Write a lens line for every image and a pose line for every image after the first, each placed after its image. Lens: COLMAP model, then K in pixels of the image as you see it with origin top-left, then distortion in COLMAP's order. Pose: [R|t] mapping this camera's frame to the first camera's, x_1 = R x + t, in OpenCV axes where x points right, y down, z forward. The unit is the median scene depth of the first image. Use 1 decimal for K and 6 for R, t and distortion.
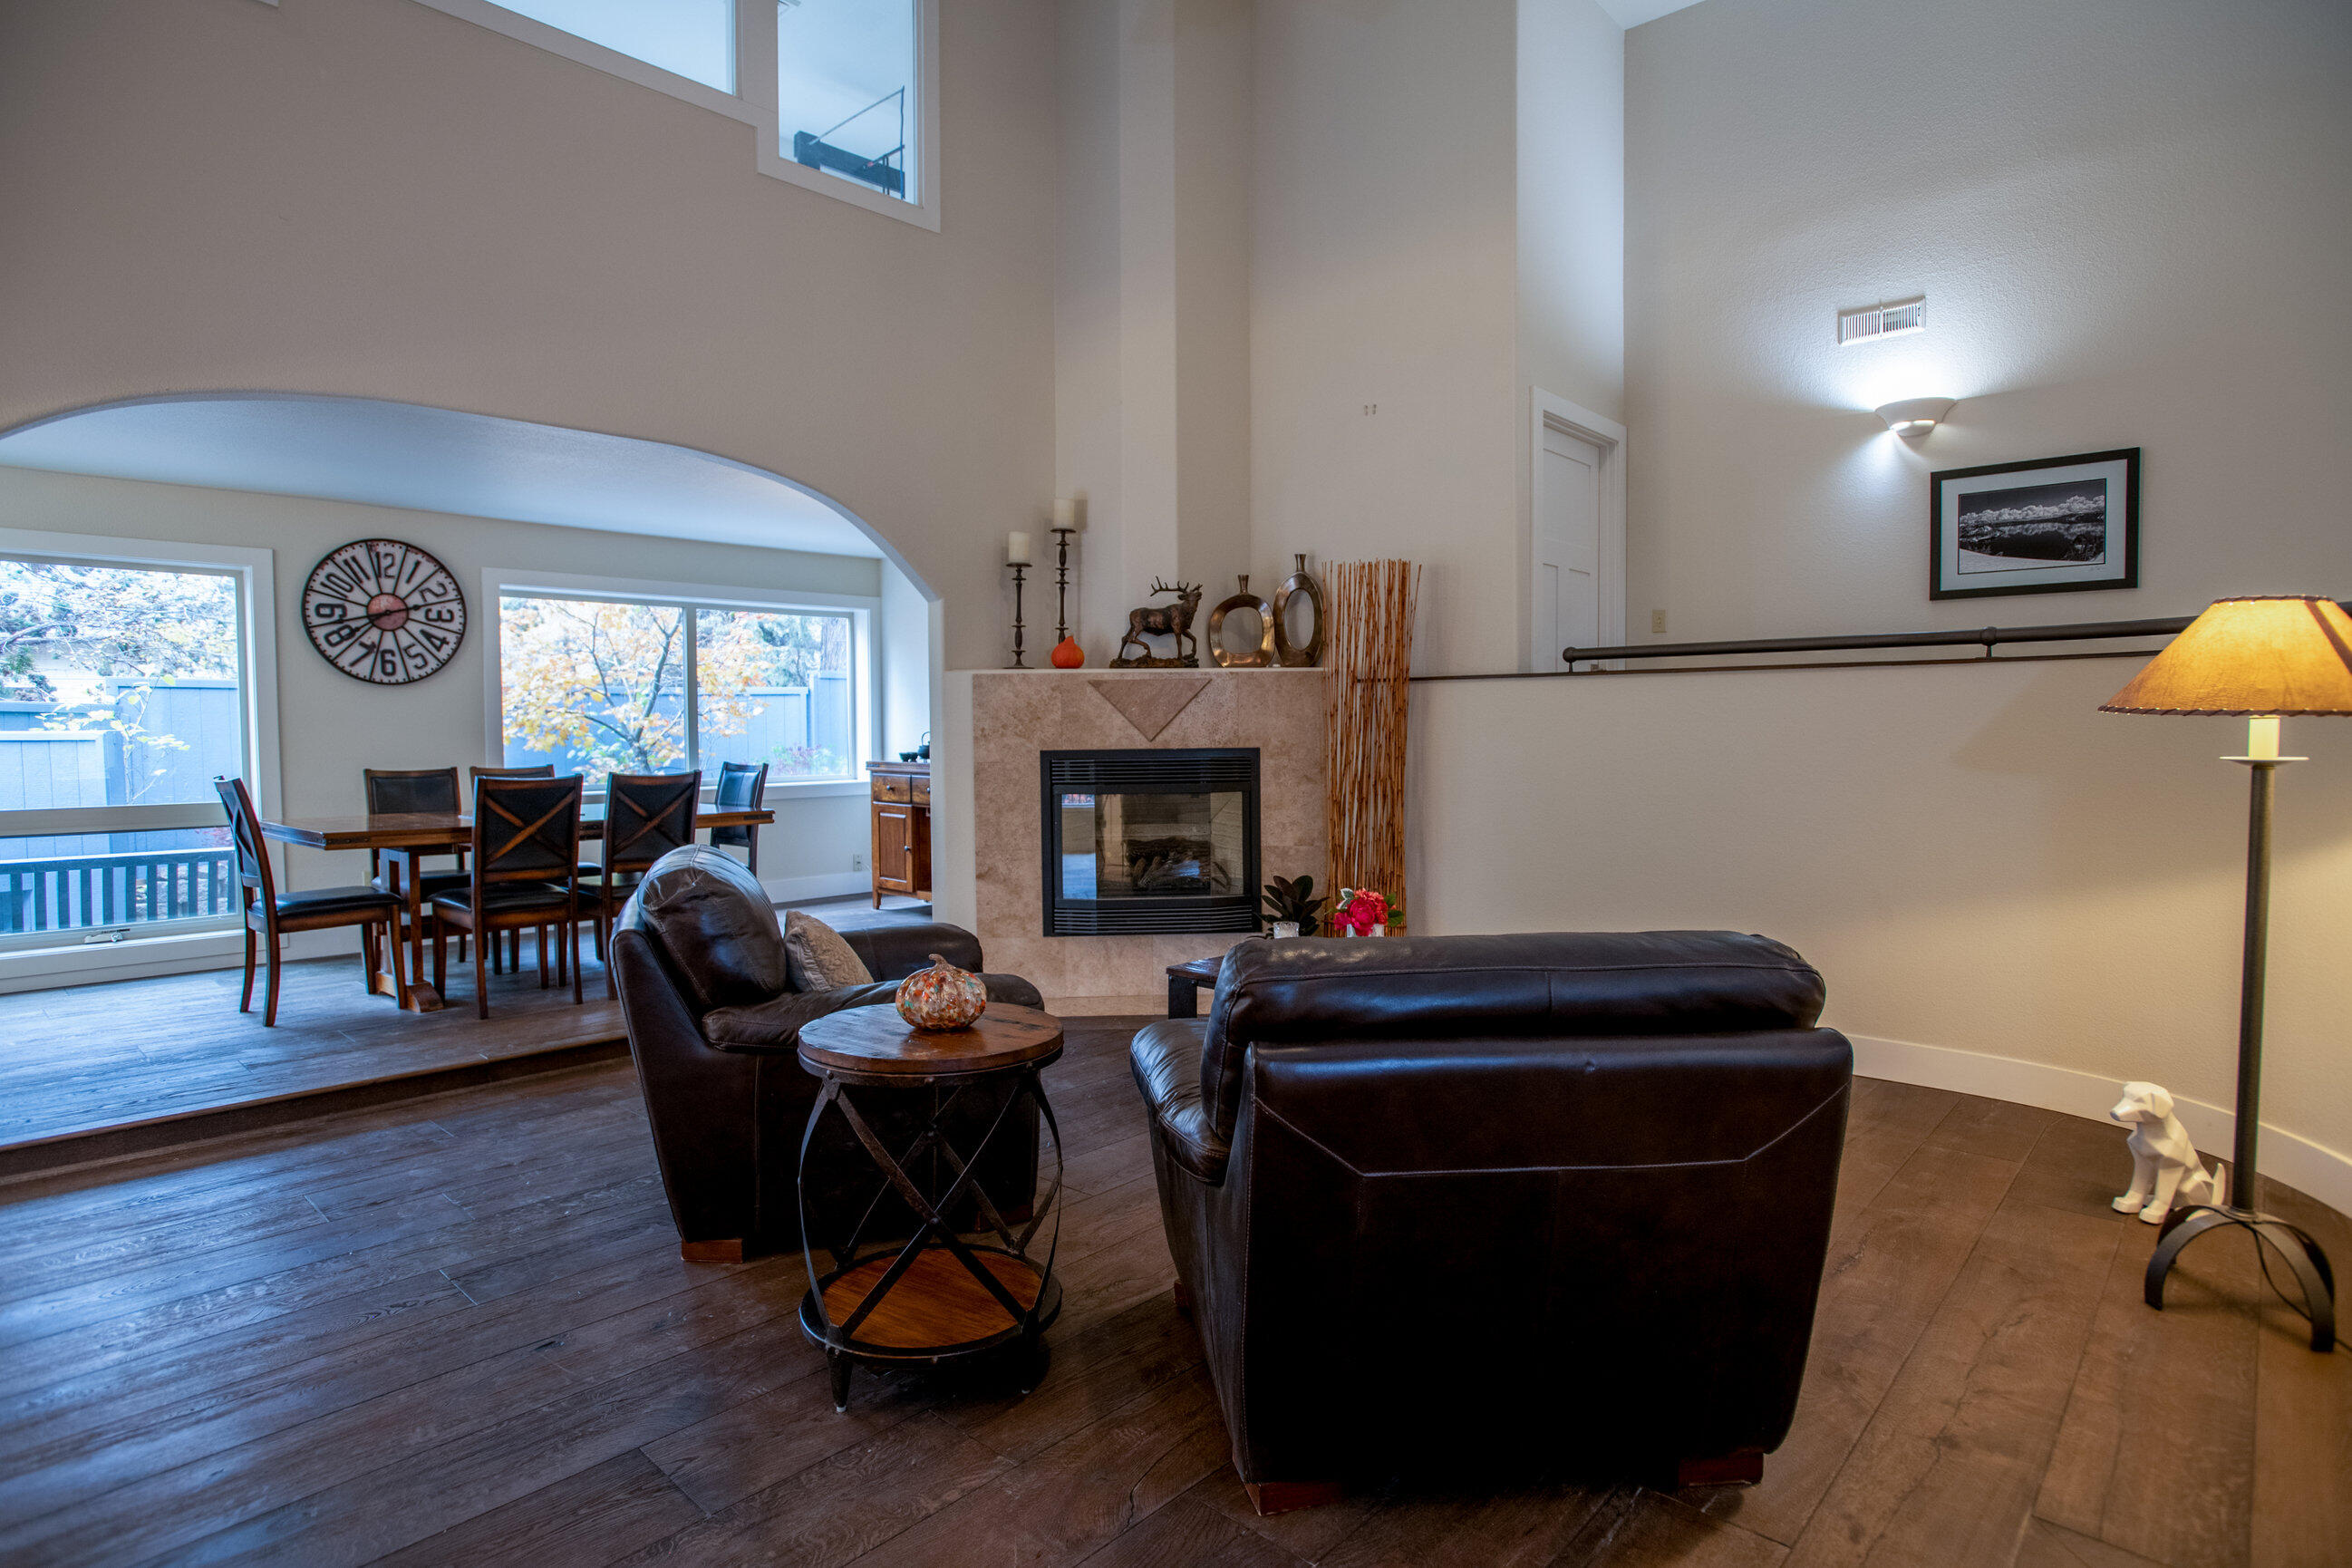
lens RADIAL K [[1233.3, 0, 1176.0], [0, 1233.3, 784.0], [0, 0, 1]] dist [-0.032147, 0.000851]
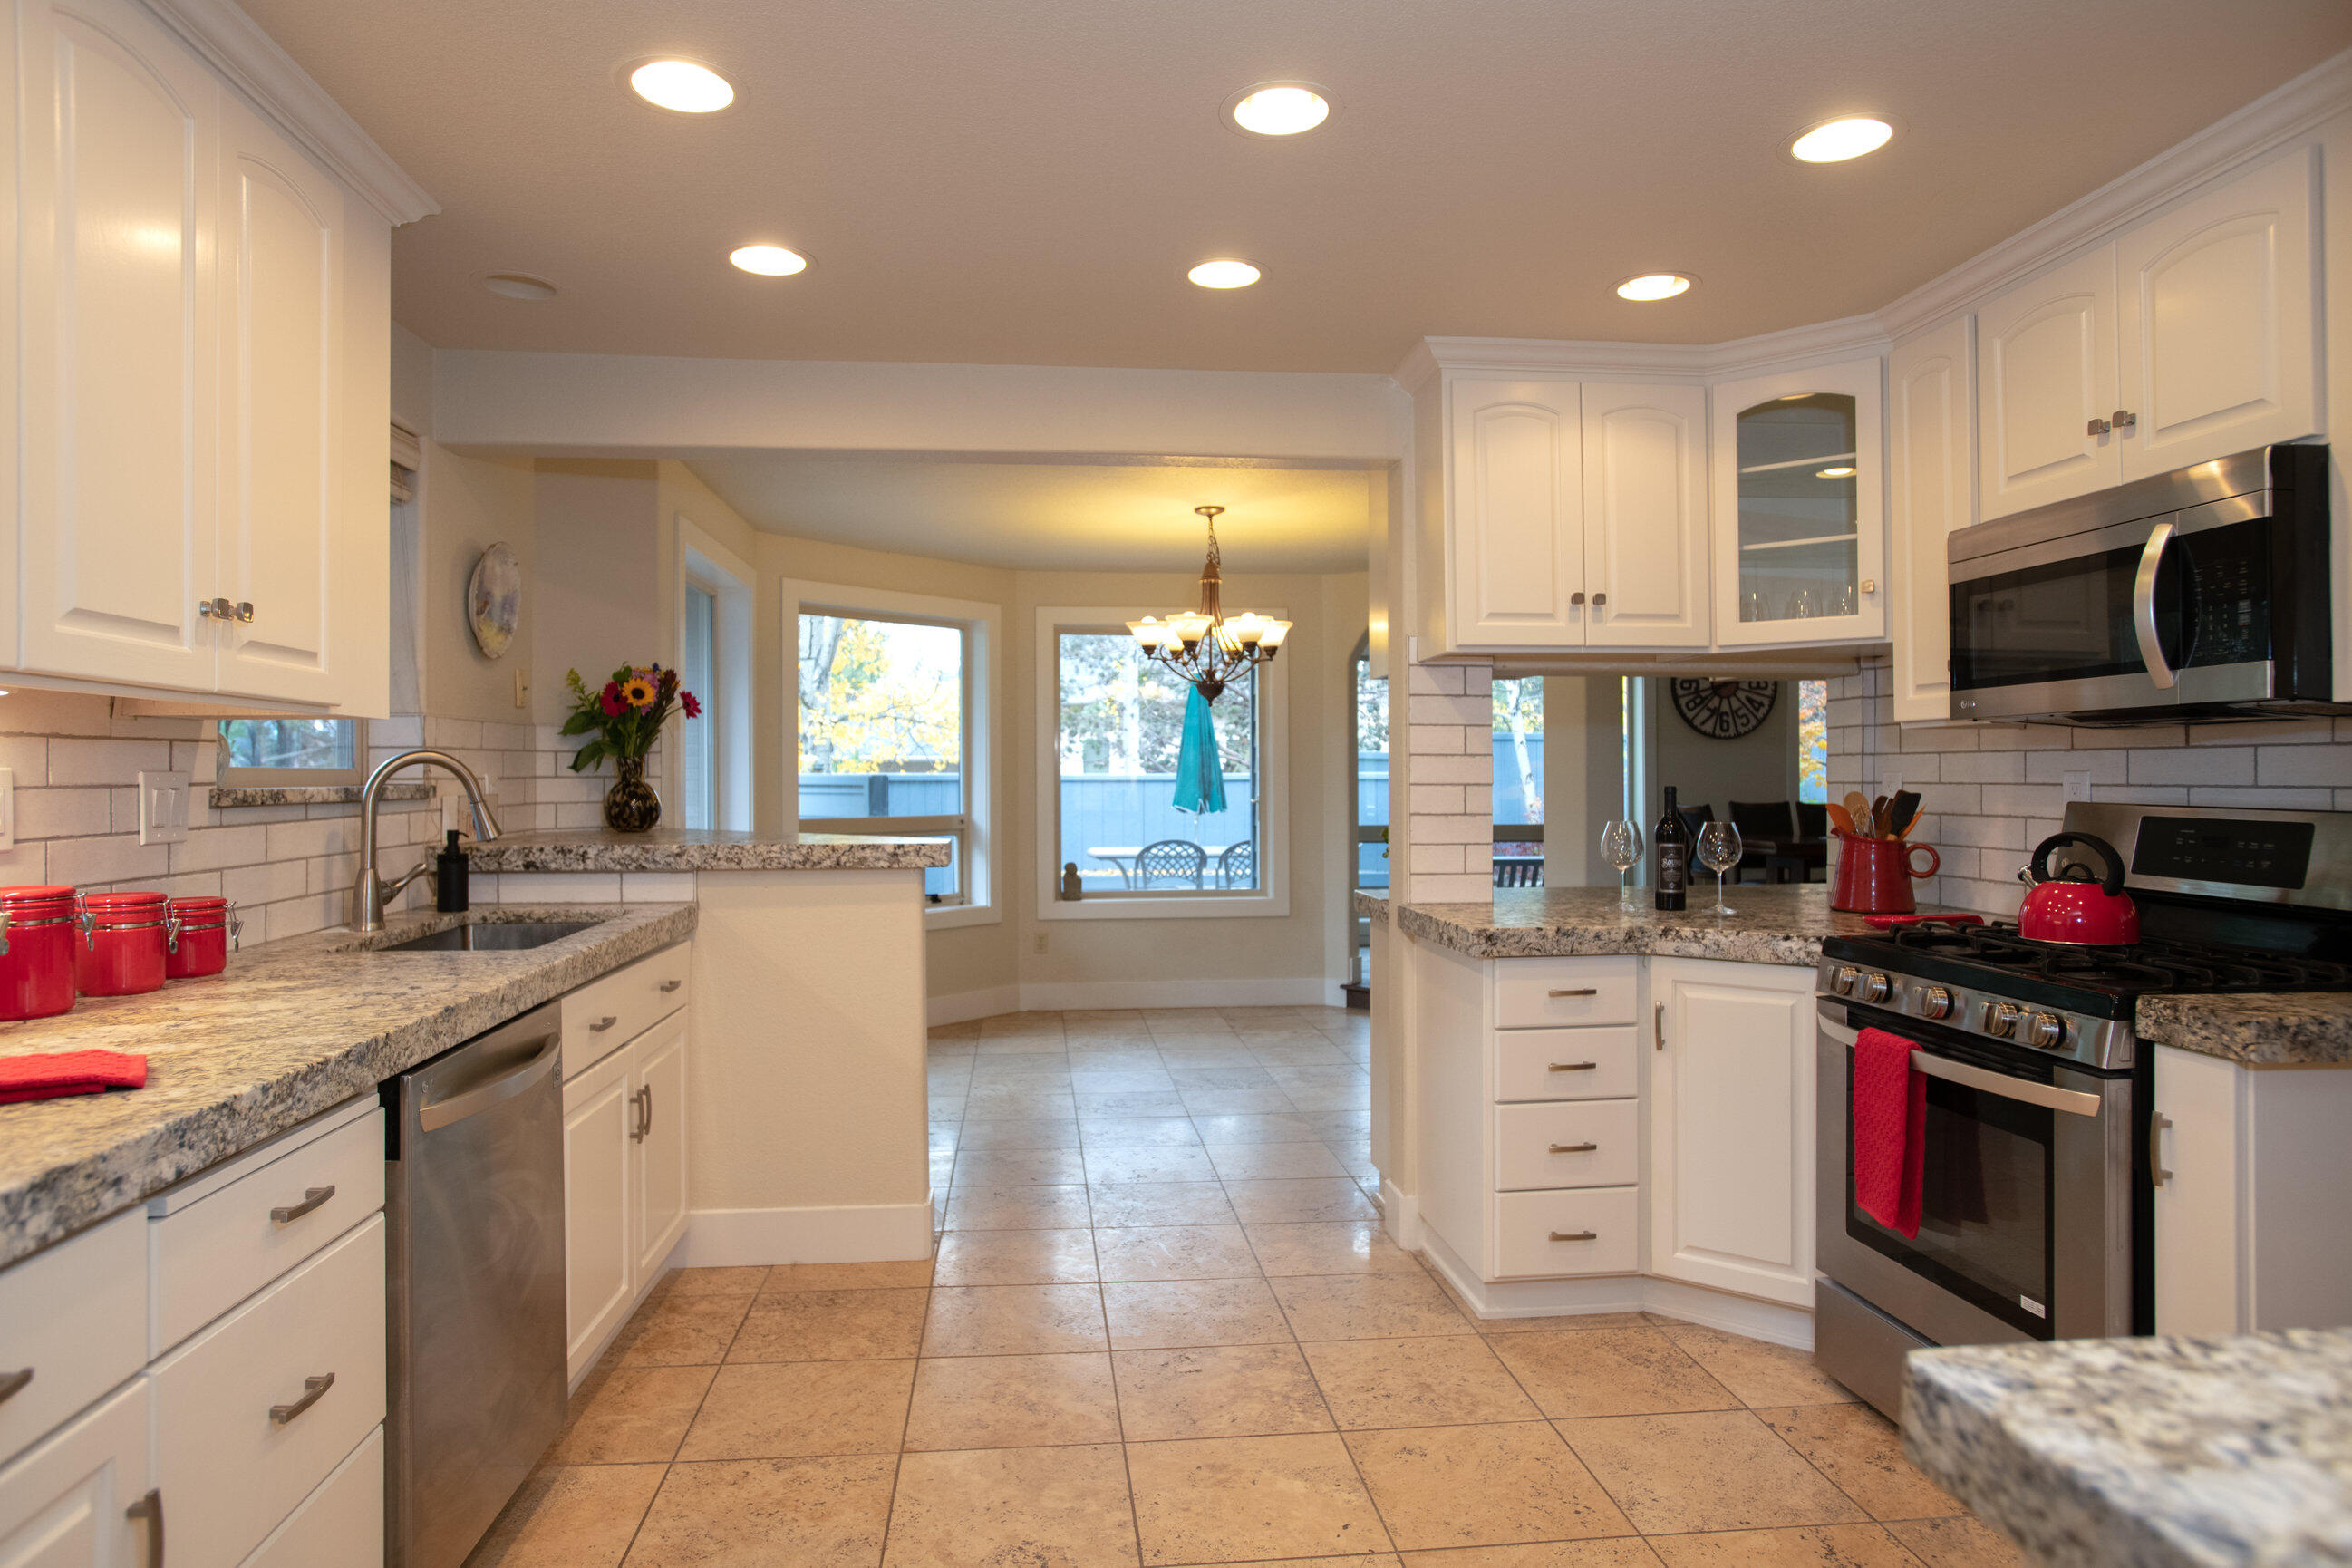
lens RADIAL K [[1375.1, 0, 1176.0], [0, 1375.1, 784.0], [0, 0, 1]] dist [-0.038988, 0.001116]
pose [[0.745745, 0.008060, -0.666183, -0.104302], [-0.033271, 0.999130, -0.025156, 0.025832], [0.665400, 0.040925, 0.745364, -0.517925]]
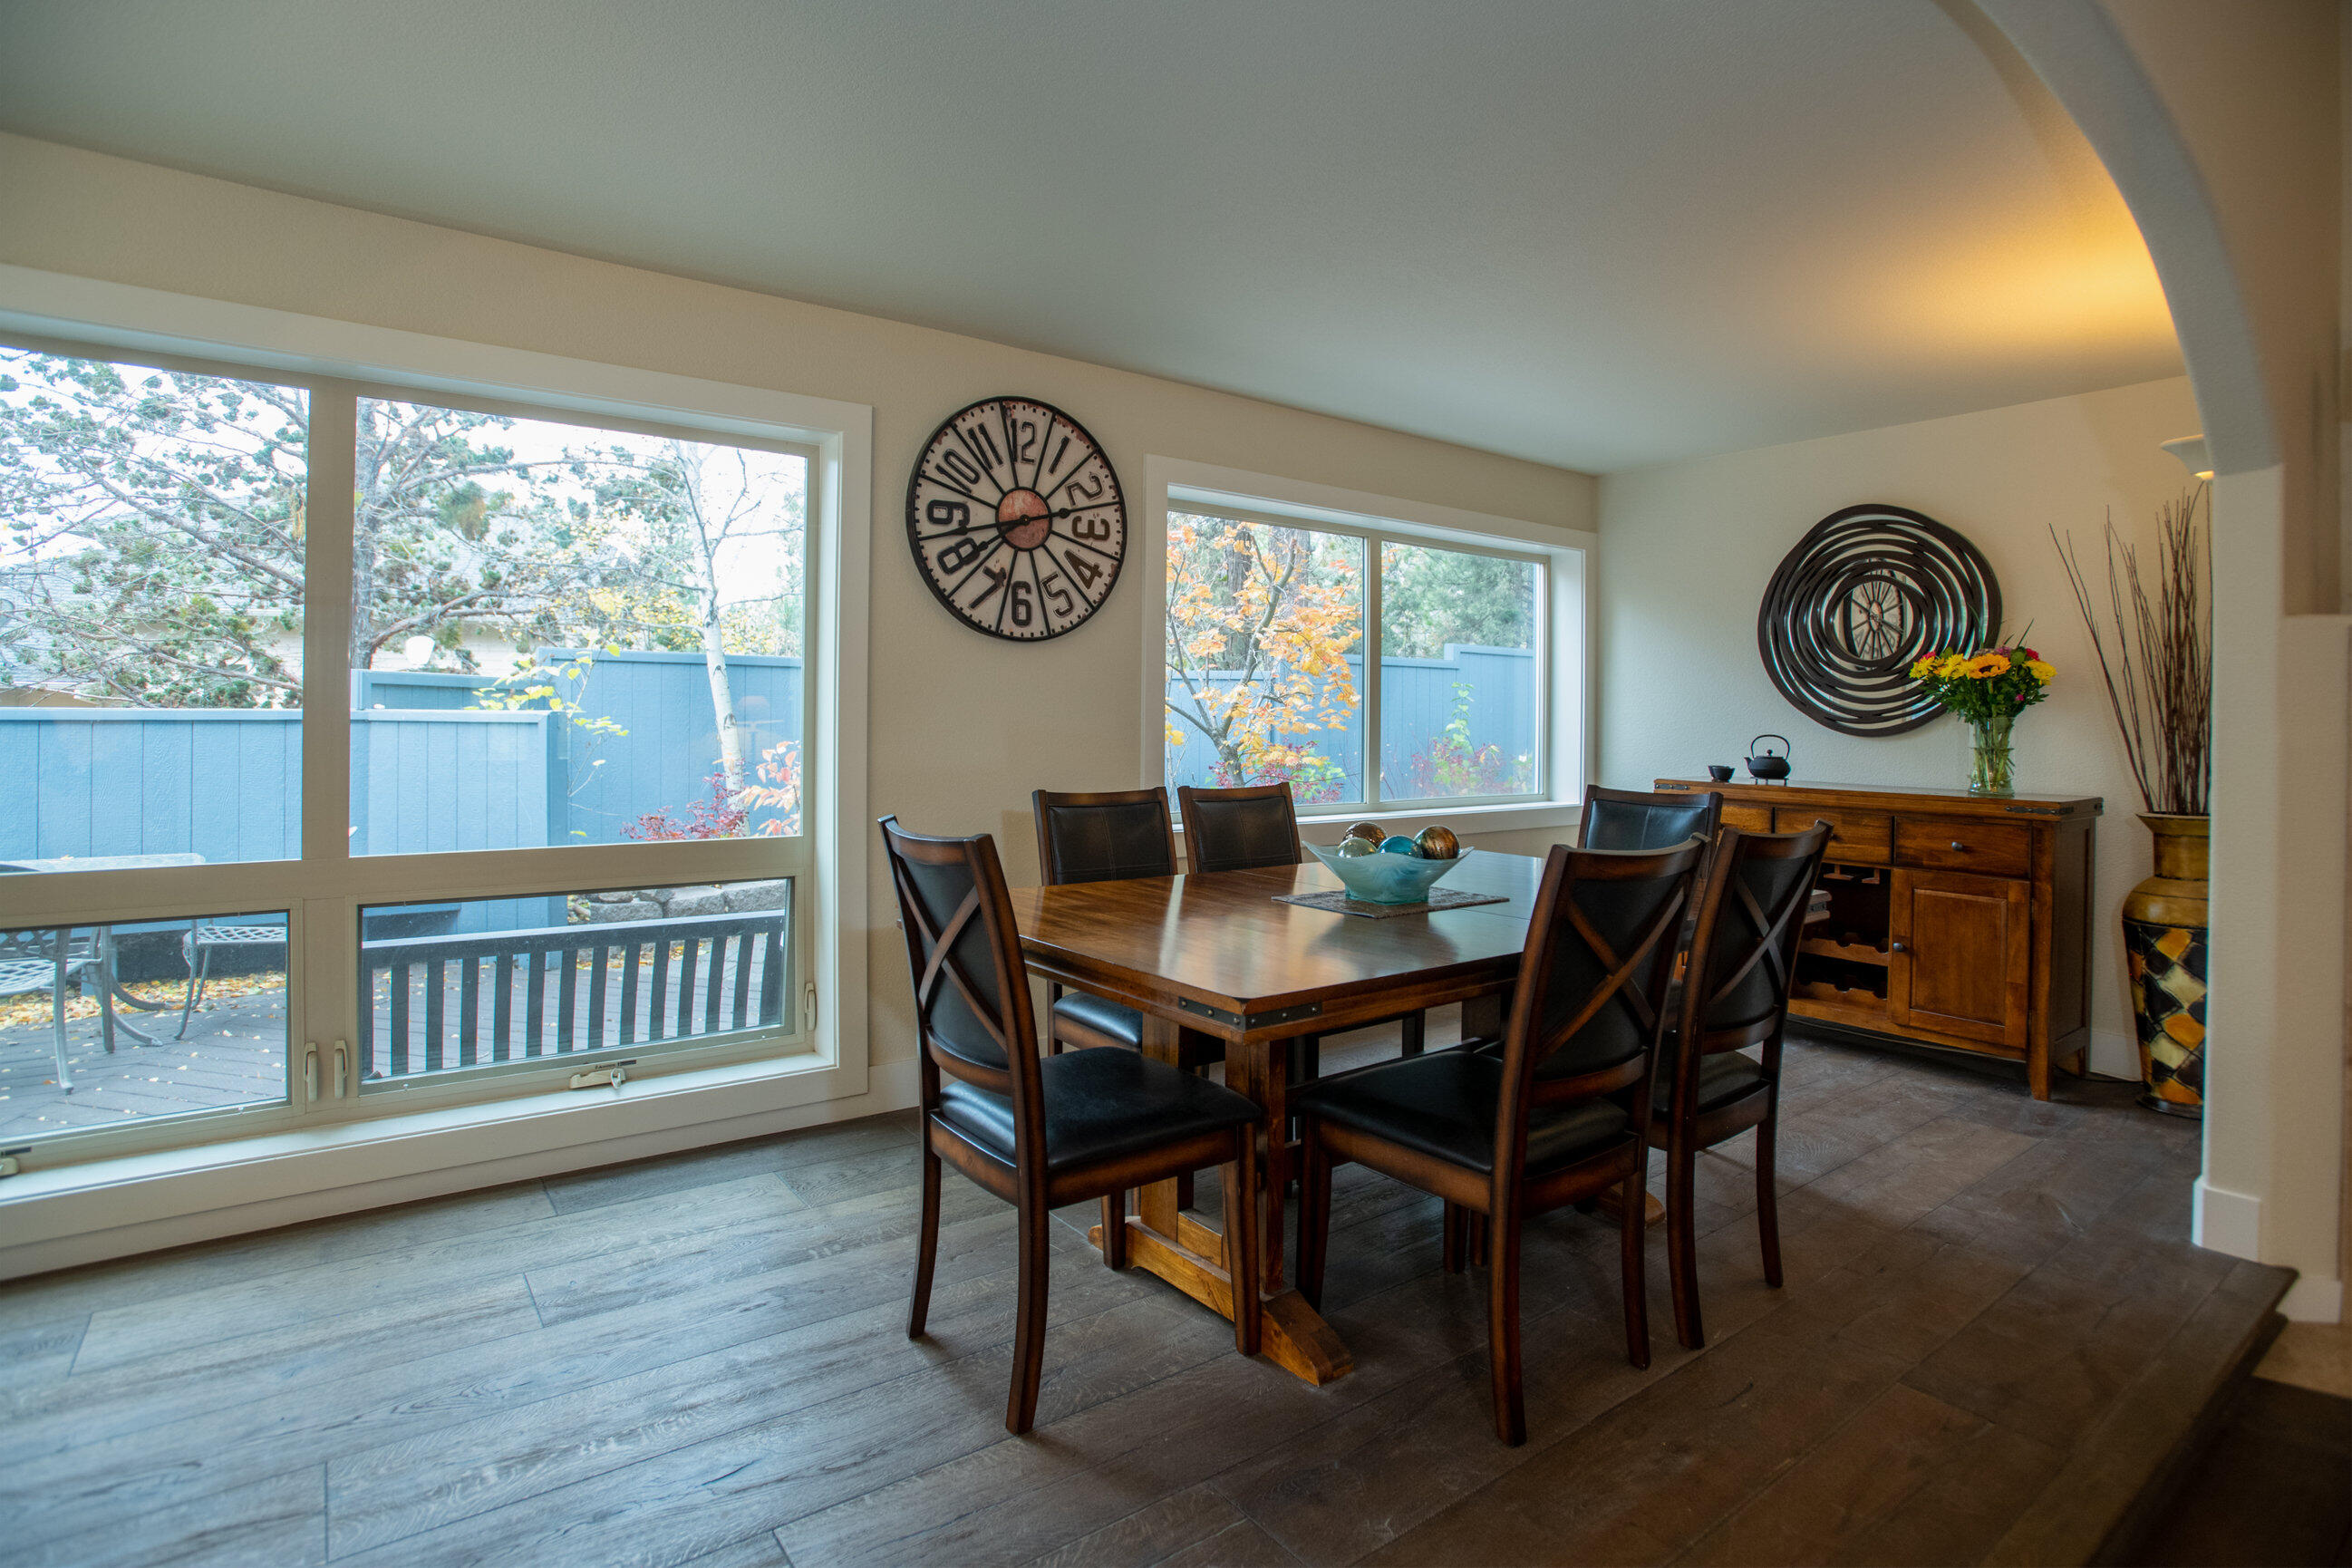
lens RADIAL K [[1184.1, 0, 1188.6], [0, 1184.1, 715.6], [0, 0, 1]] dist [-0.074377, -0.000017]
pose [[0.983156, 0.013153, -0.182296, -0.475122], [-0.022244, 0.998604, -0.047917, -0.020011], [0.181411, 0.051165, 0.982075, 0.464389]]
